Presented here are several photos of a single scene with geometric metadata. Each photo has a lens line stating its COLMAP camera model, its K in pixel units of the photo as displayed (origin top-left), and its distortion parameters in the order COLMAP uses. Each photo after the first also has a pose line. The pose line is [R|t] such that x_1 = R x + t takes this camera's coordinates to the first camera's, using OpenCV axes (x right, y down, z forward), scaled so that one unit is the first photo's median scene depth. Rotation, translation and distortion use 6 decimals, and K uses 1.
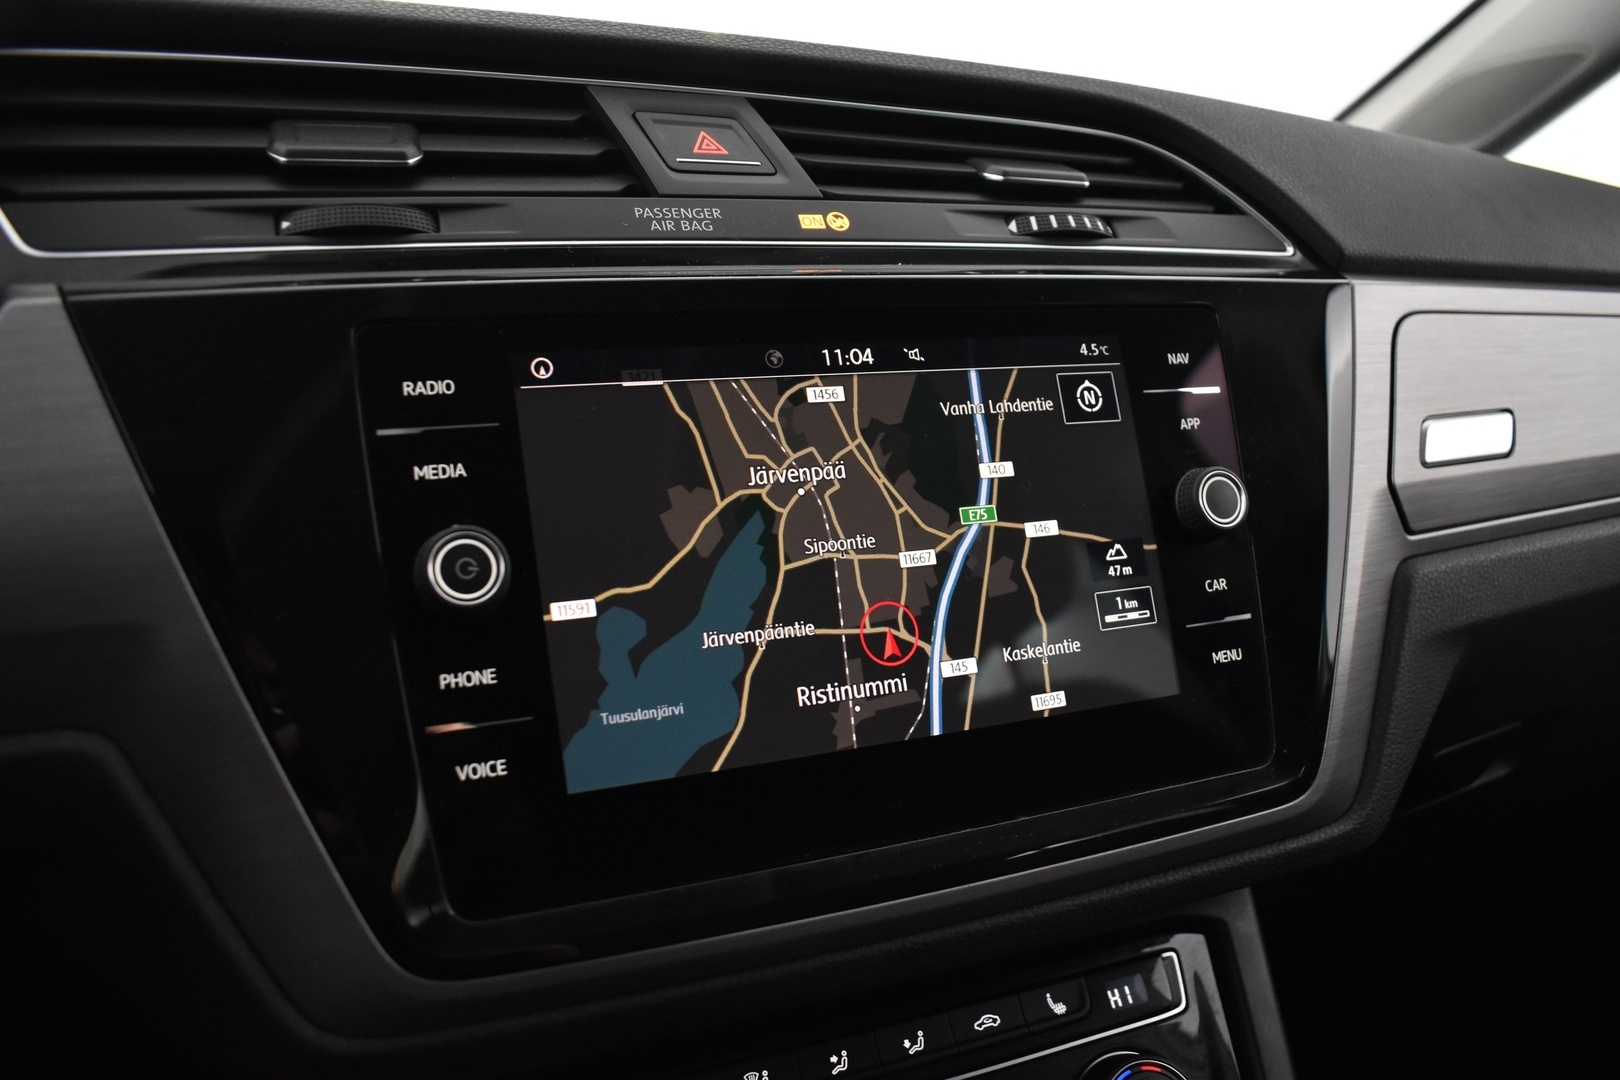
lens RADIAL K [[1252.2, 0, 810.0], [0, 1252.2, 540.0], [0, 0, 1]] dist [-0.103169, 0.001654]
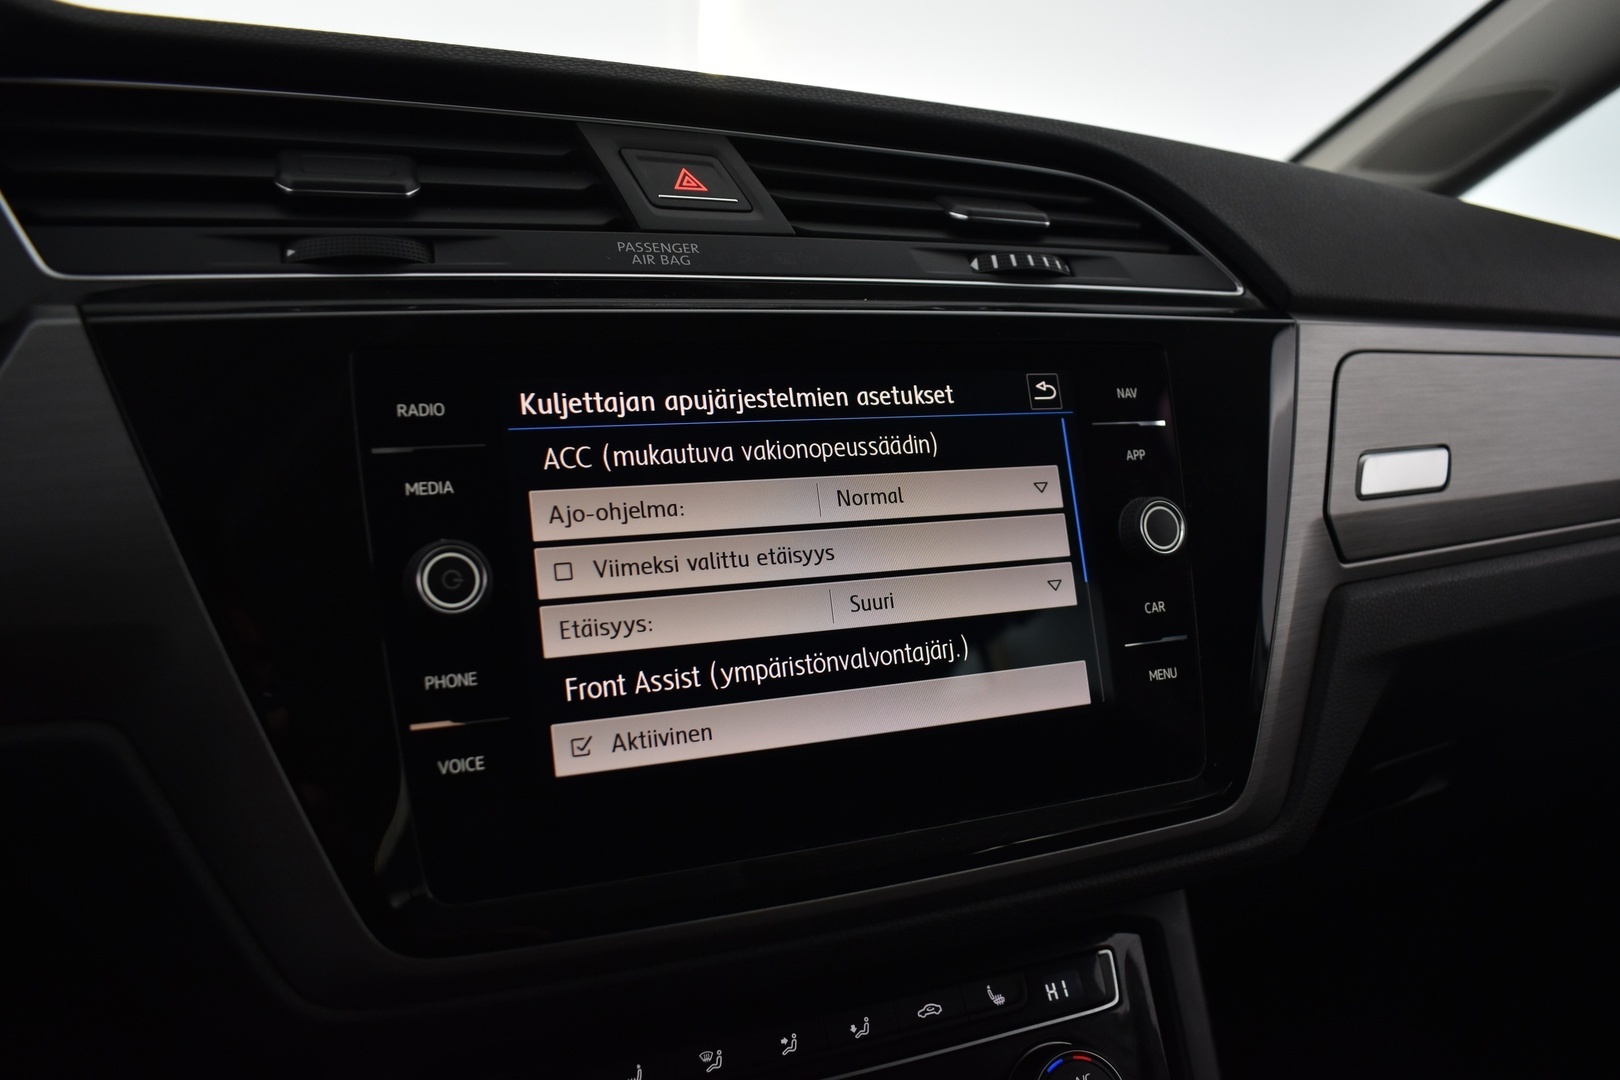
lens RADIAL K [[1252.2, 0, 810.0], [0, 1252.2, 540.0], [0, 0, 1]] dist [-0.103169, 0.001654]
pose [[0.999582, 0.026817, 0.010785, 0.018397], [-0.026890, 0.999616, 0.006655, -0.021323], [-0.010603, -0.006942, 0.999920, -0.068144]]
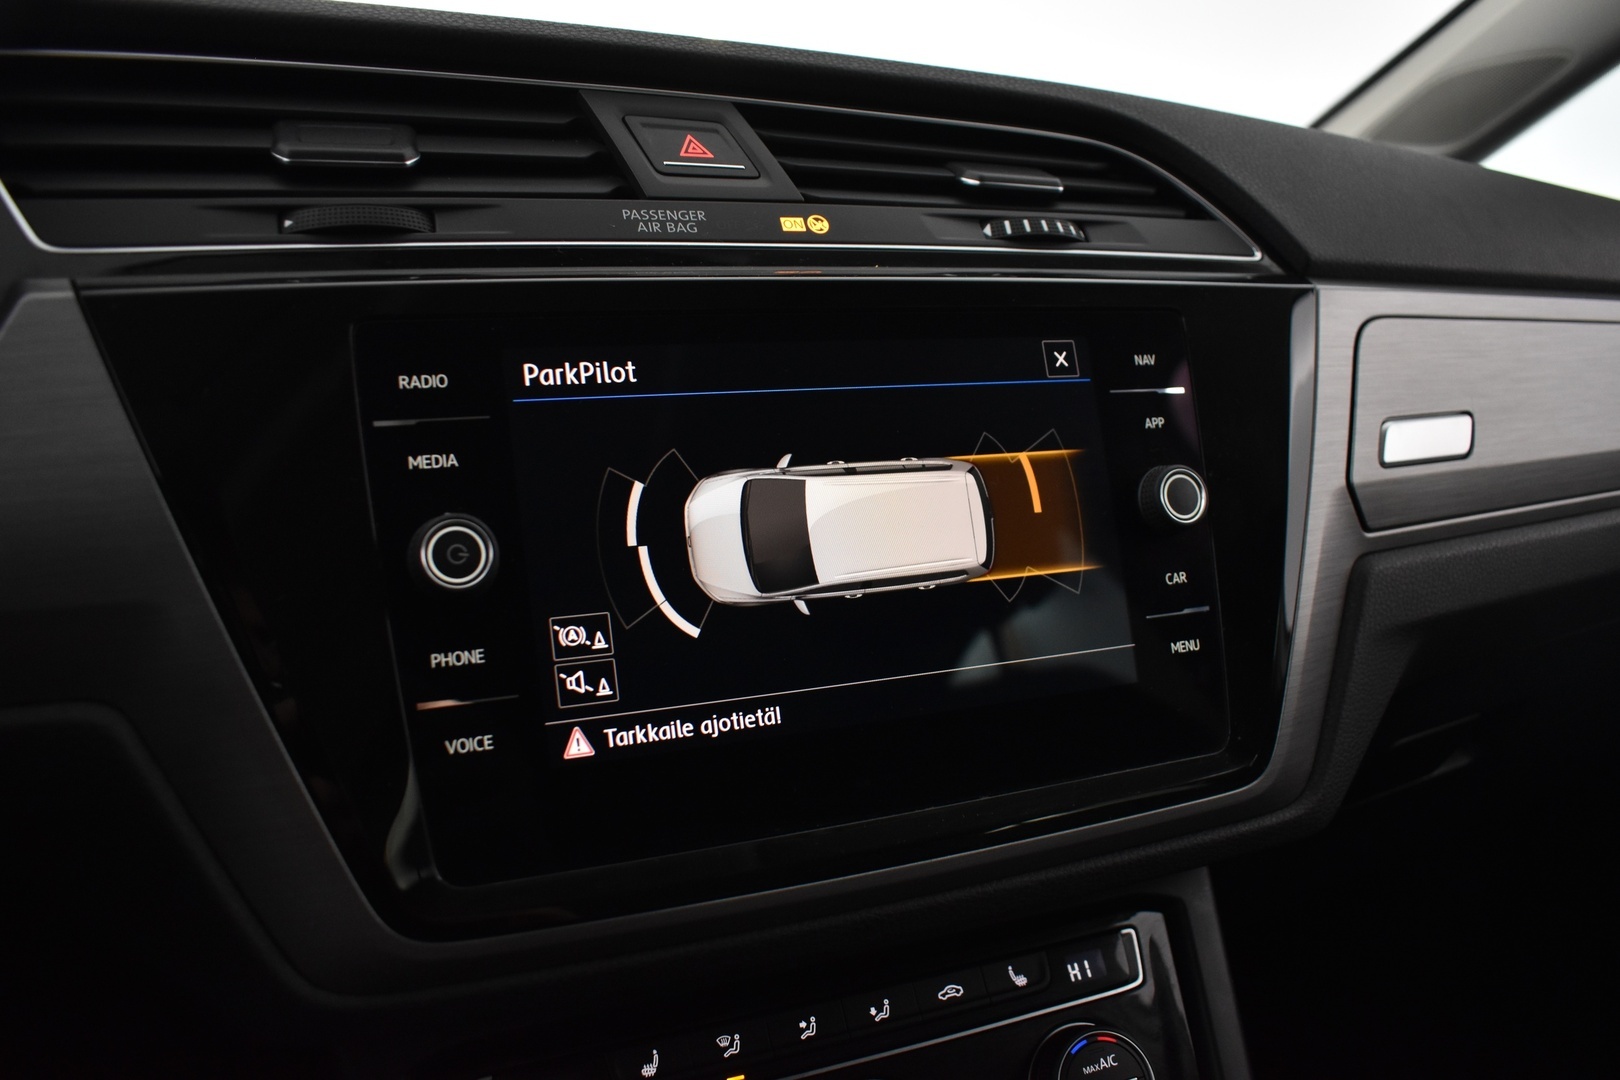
lens RADIAL K [[1252.2, 0, 810.0], [0, 1252.2, 540.0], [0, 0, 1]] dist [-0.103169, 0.001654]
pose [[0.999888, 0.014319, 0.004242, 0.014954], [-0.014381, 0.999783, 0.015060, -0.007299], [-0.004025, -0.015119, 0.999878, -0.045287]]
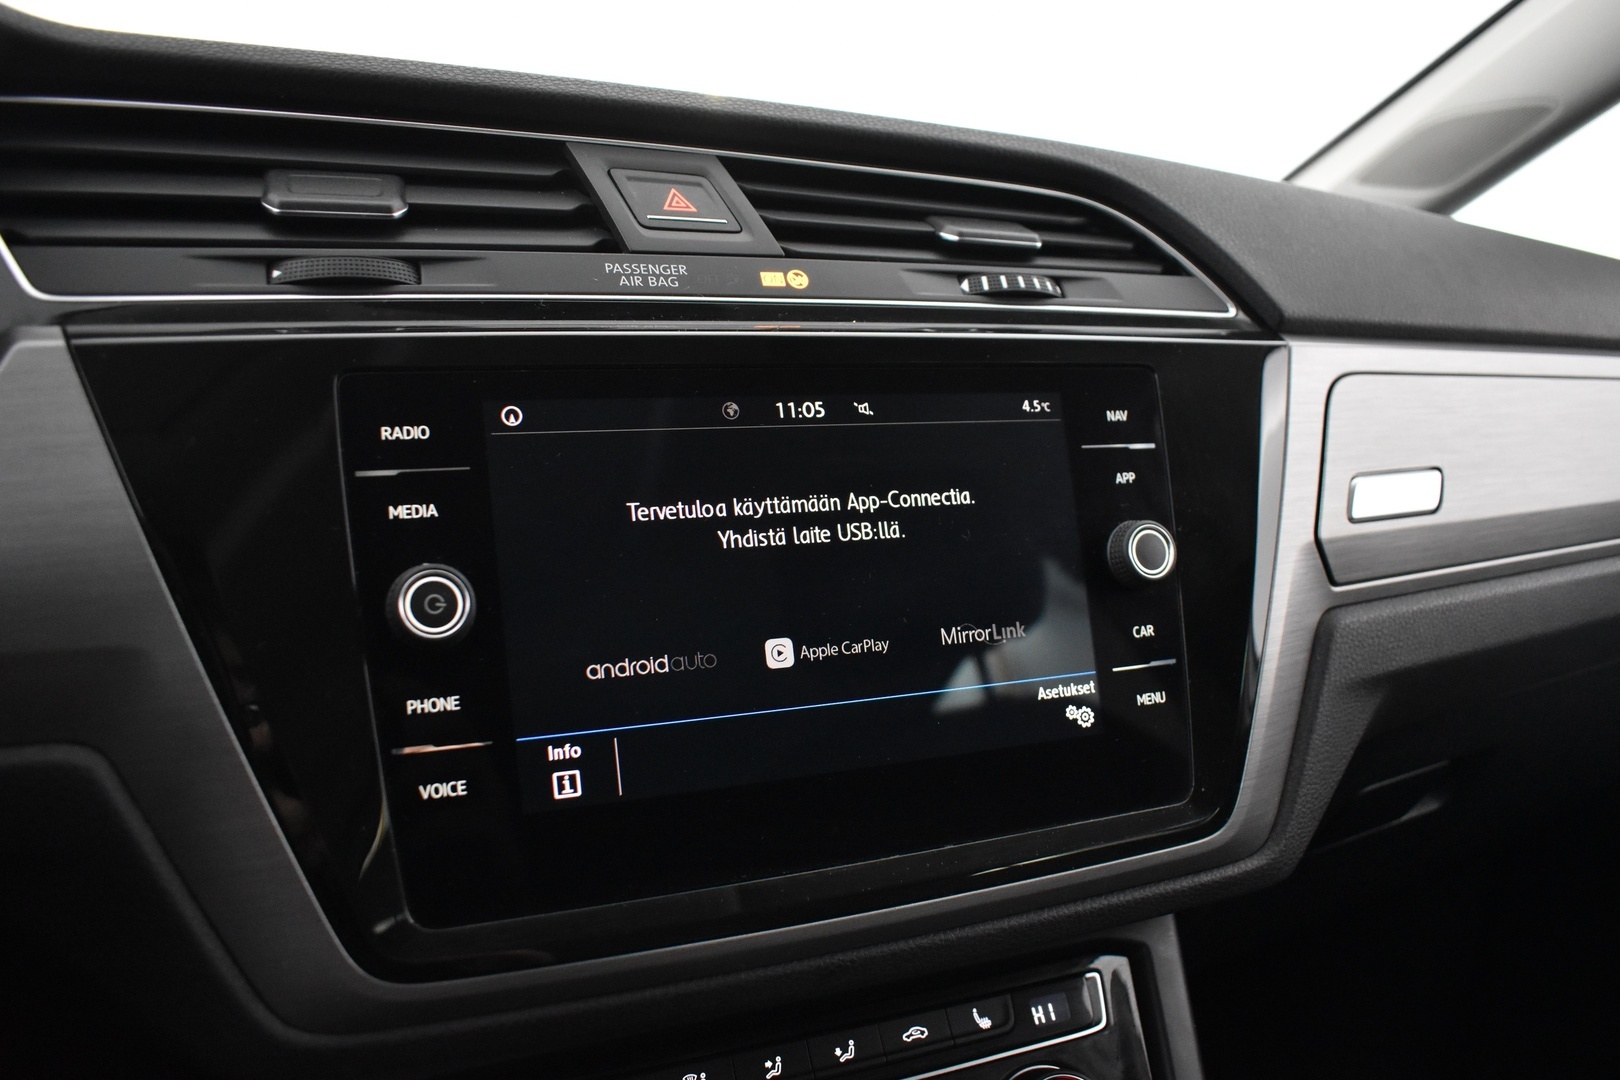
lens RADIAL K [[1252.2, 0, 810.0], [0, 1252.2, 540.0], [0, 0, 1]] dist [-0.103169, 0.001654]
pose [[0.999408, 0.032955, 0.009883, 0.029594], [-0.032982, 0.999453, 0.002616, -0.036289], [-0.009791, -0.002941, 0.999948, -0.065087]]
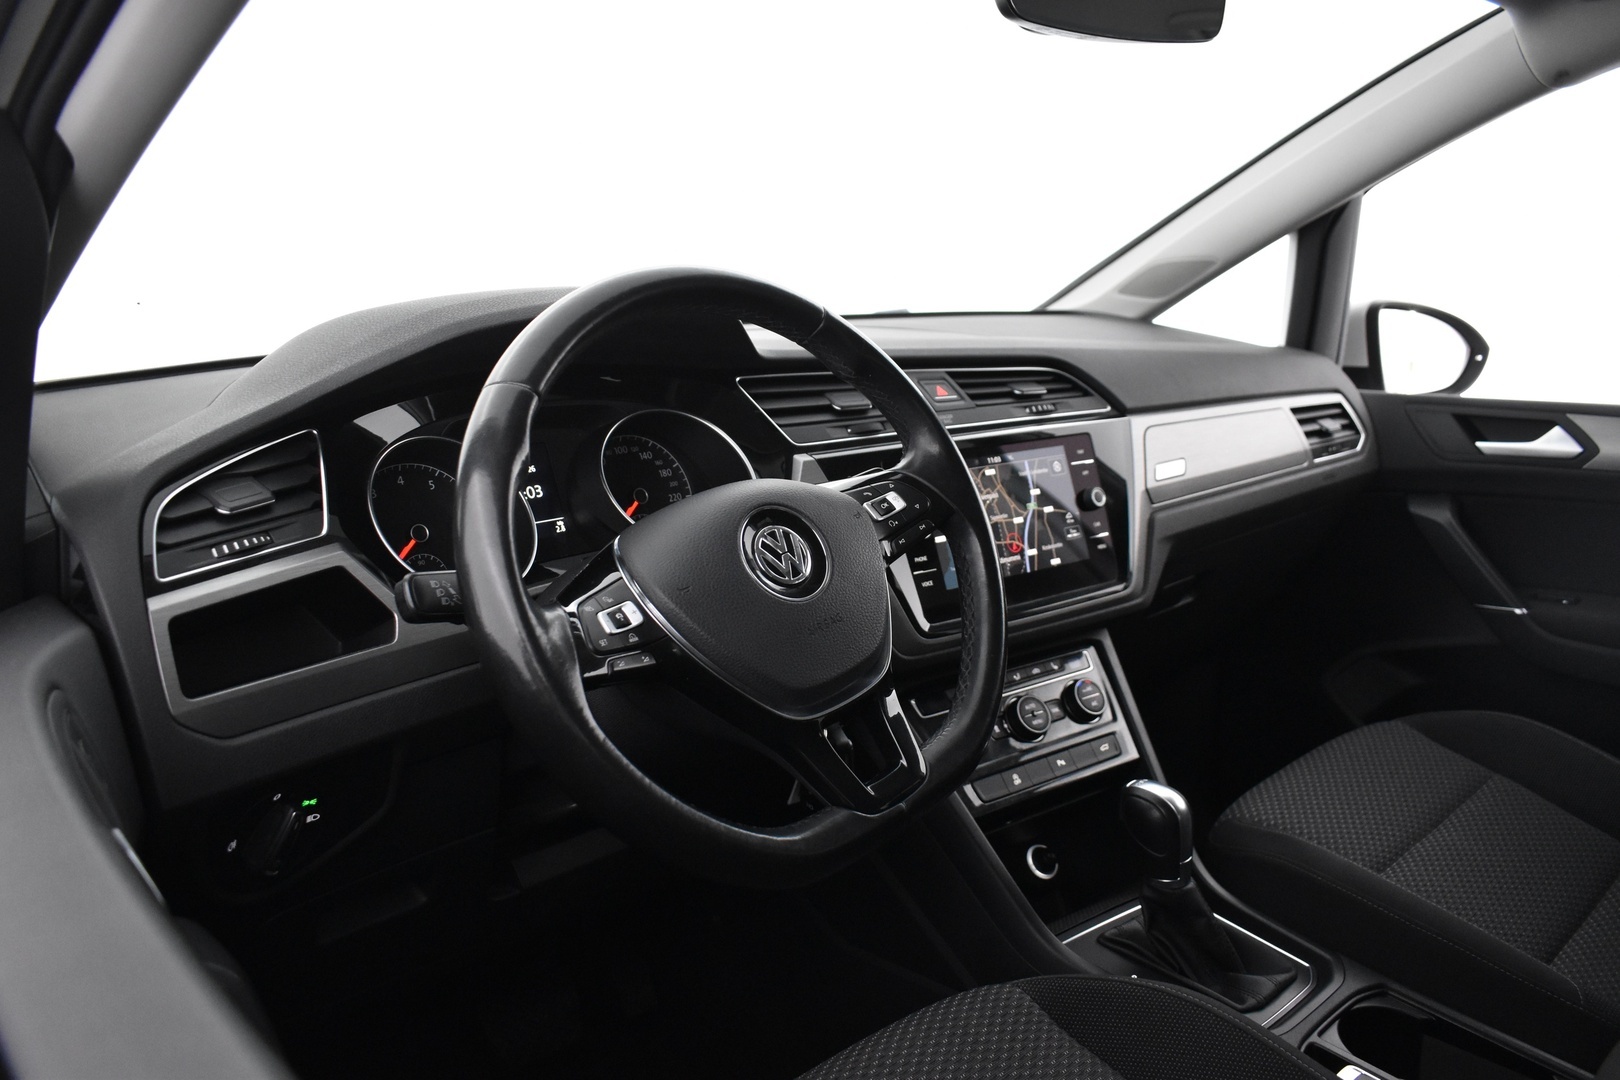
lens RADIAL K [[1252.2, 0, 810.0], [0, 1252.2, 540.0], [0, 0, 1]] dist [-0.103169, 0.001654]
pose [[0.974879, -0.057567, 0.215166, -1.094225], [0.055180, 0.998330, 0.017090, -0.018529], [-0.215791, -0.004788, 0.976428, -1.982139]]
